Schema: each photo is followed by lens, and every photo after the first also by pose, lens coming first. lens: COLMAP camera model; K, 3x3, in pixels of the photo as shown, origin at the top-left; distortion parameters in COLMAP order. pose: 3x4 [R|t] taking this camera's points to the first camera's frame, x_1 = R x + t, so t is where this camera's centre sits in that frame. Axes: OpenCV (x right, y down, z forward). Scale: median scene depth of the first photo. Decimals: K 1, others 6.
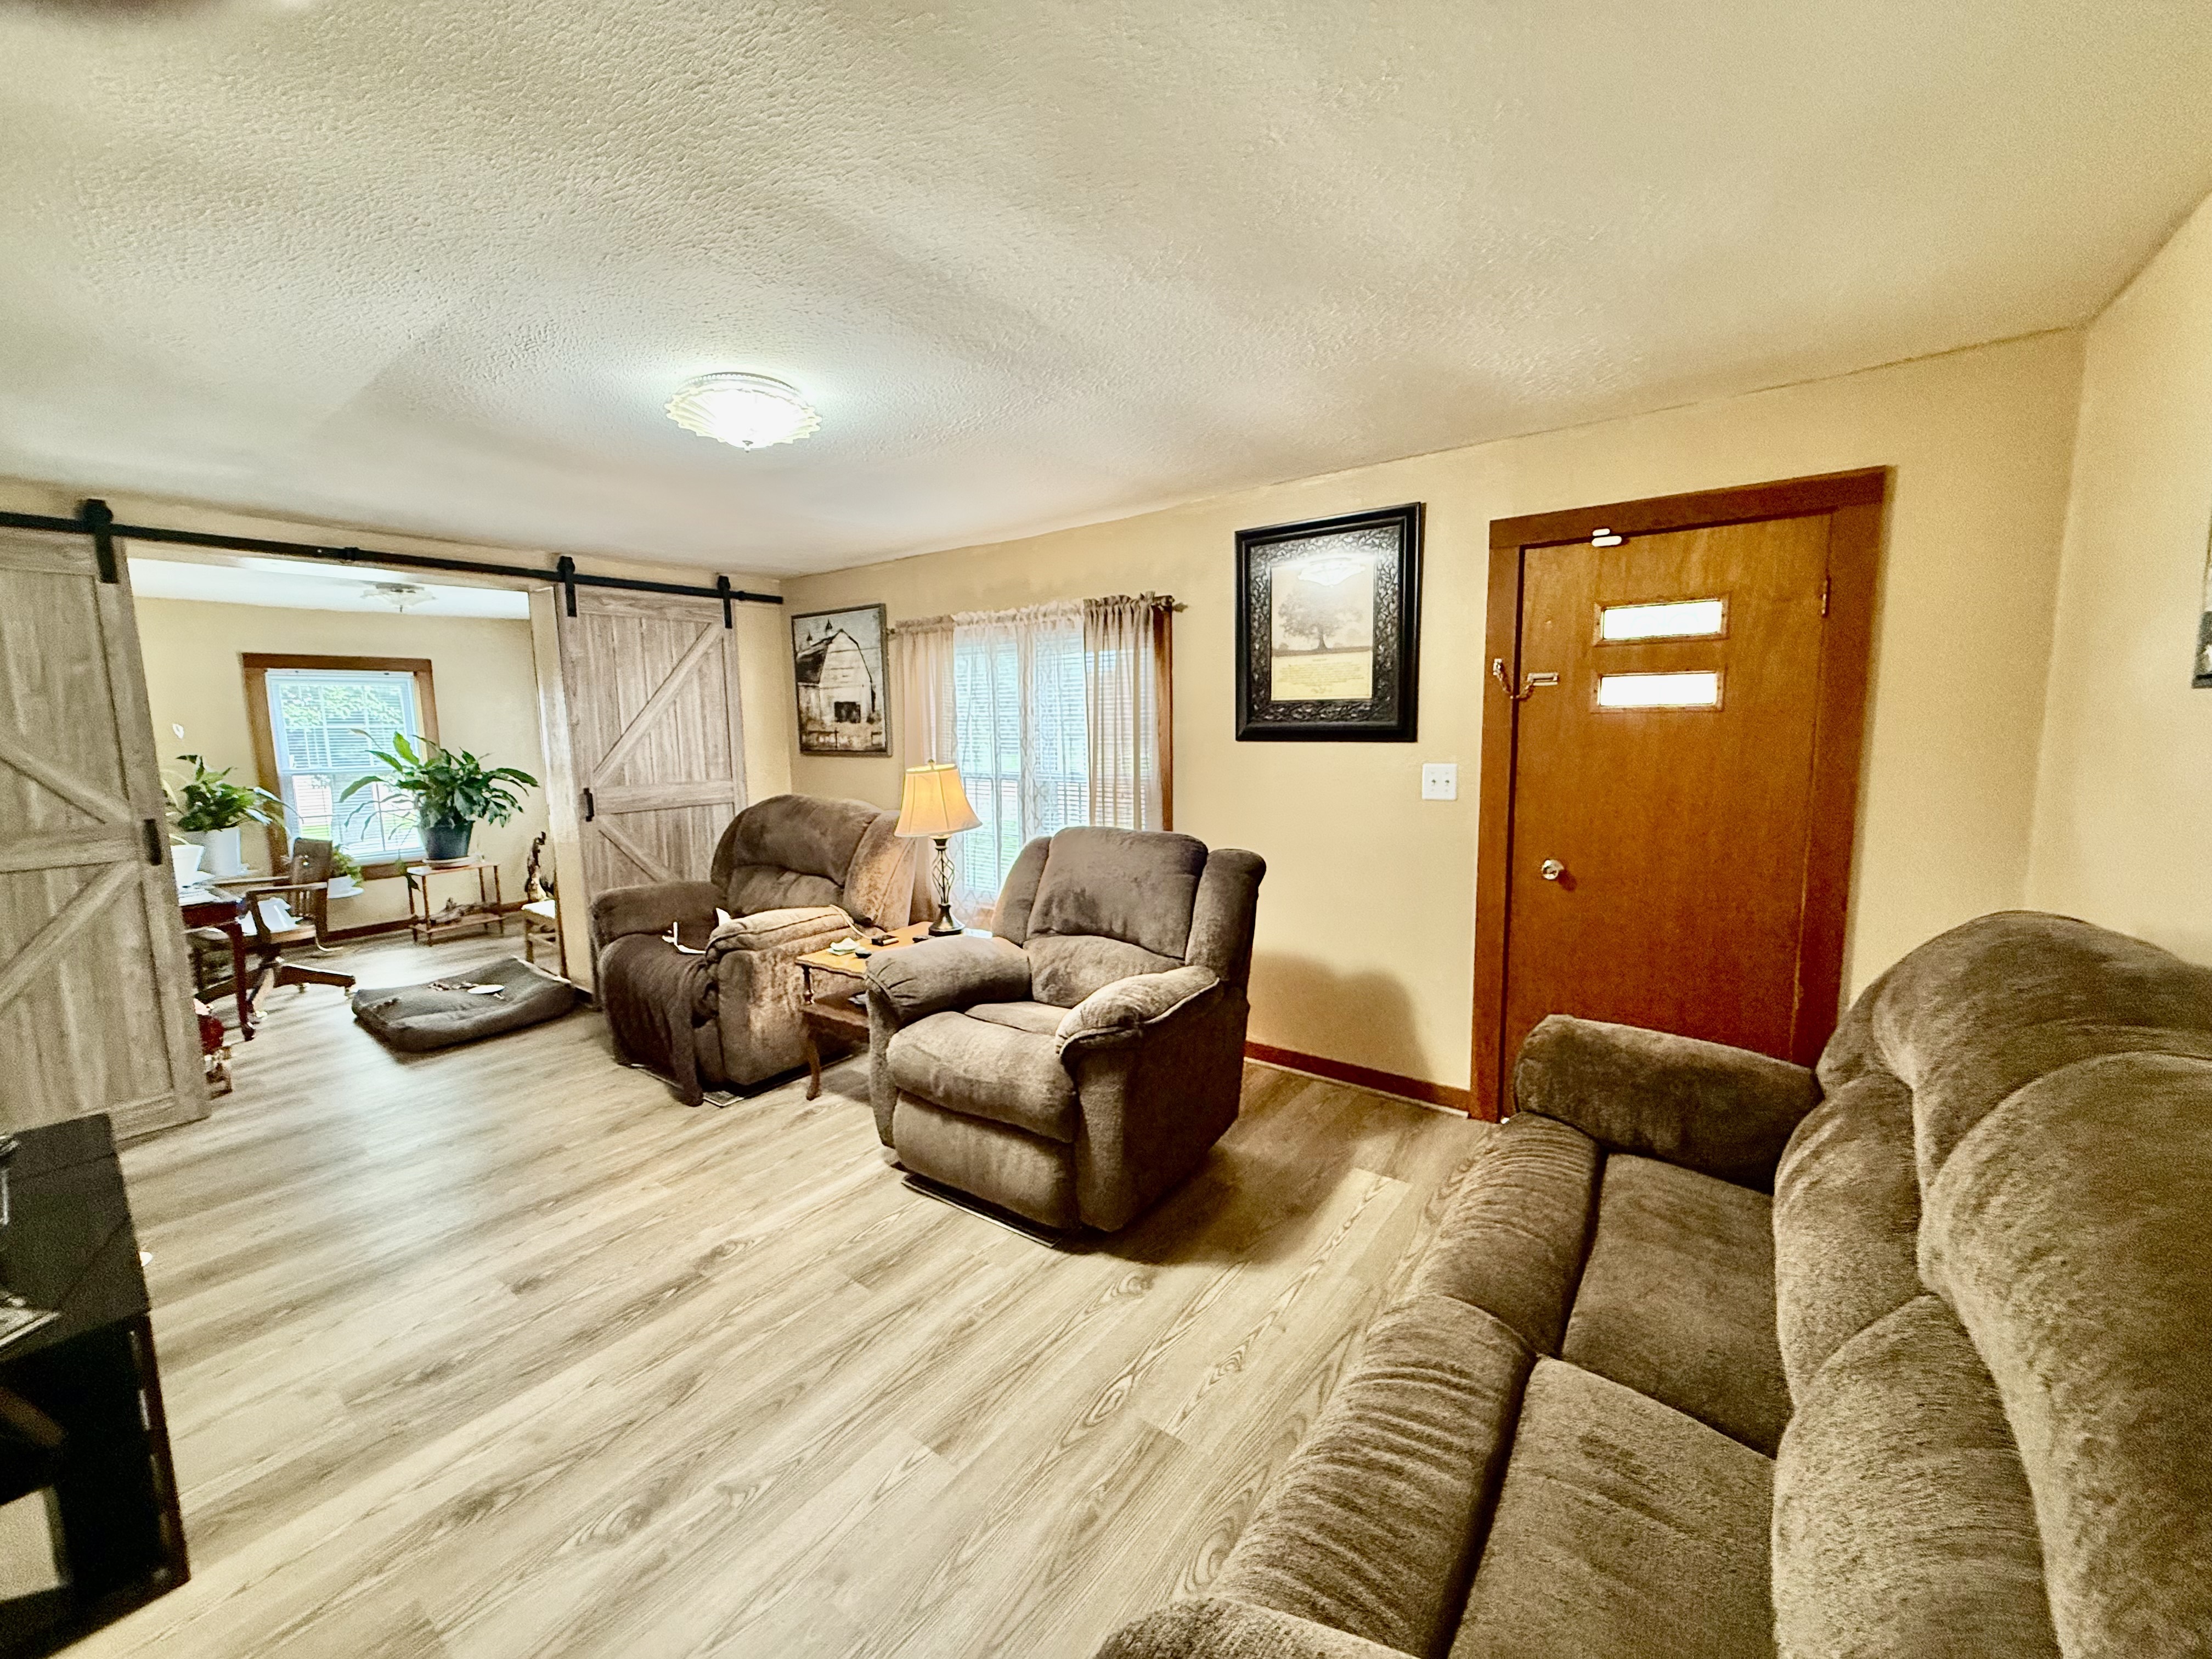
lens RADIAL K [[874.0, 0, 1107.3], [0, 874.0, 819.7], [0, 0, 1]] dist [-0.010160, 0.000051]
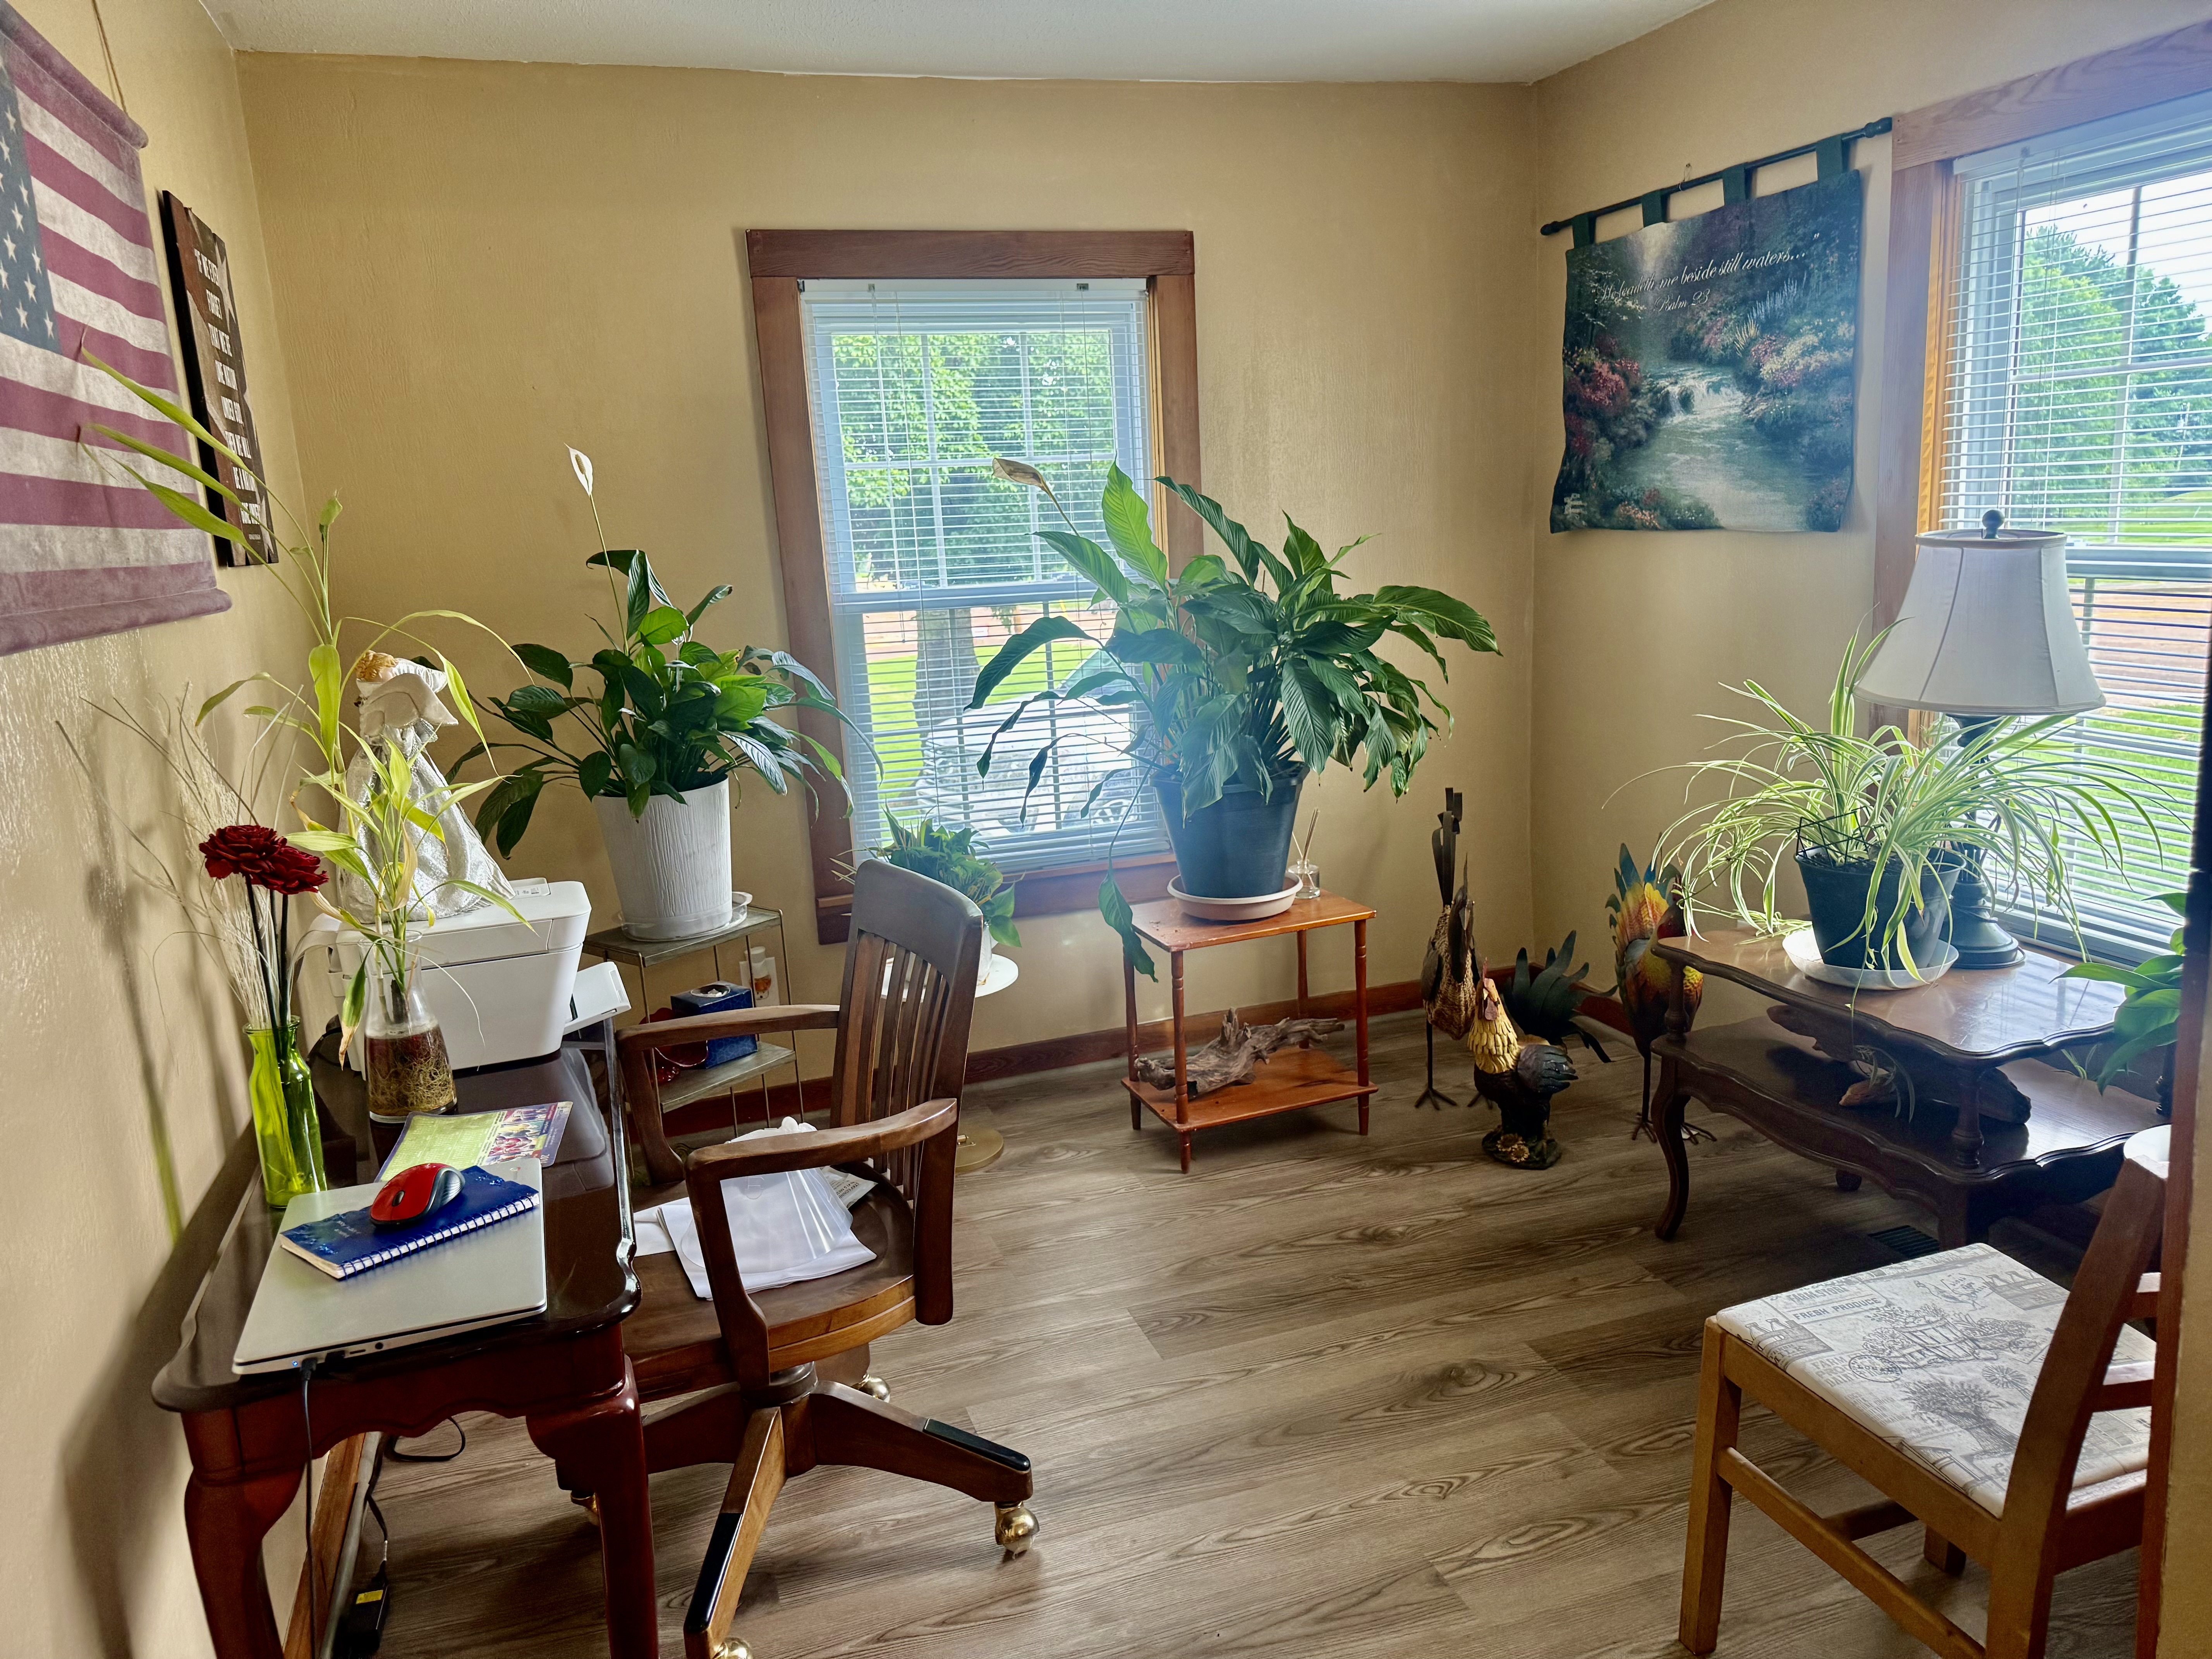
lens RADIAL K [[1551.3, 0, 1106.5], [0, 1551.3, 828.4], [0, 0, 1]] dist [-0.004058, -0.003803]
pose [[0.836509, 0.093035, -0.539998, -0.512157], [-0.032539, 0.992176, 0.120532, -0.040726], [0.546987, -0.083255, 0.832991, 0.530083]]
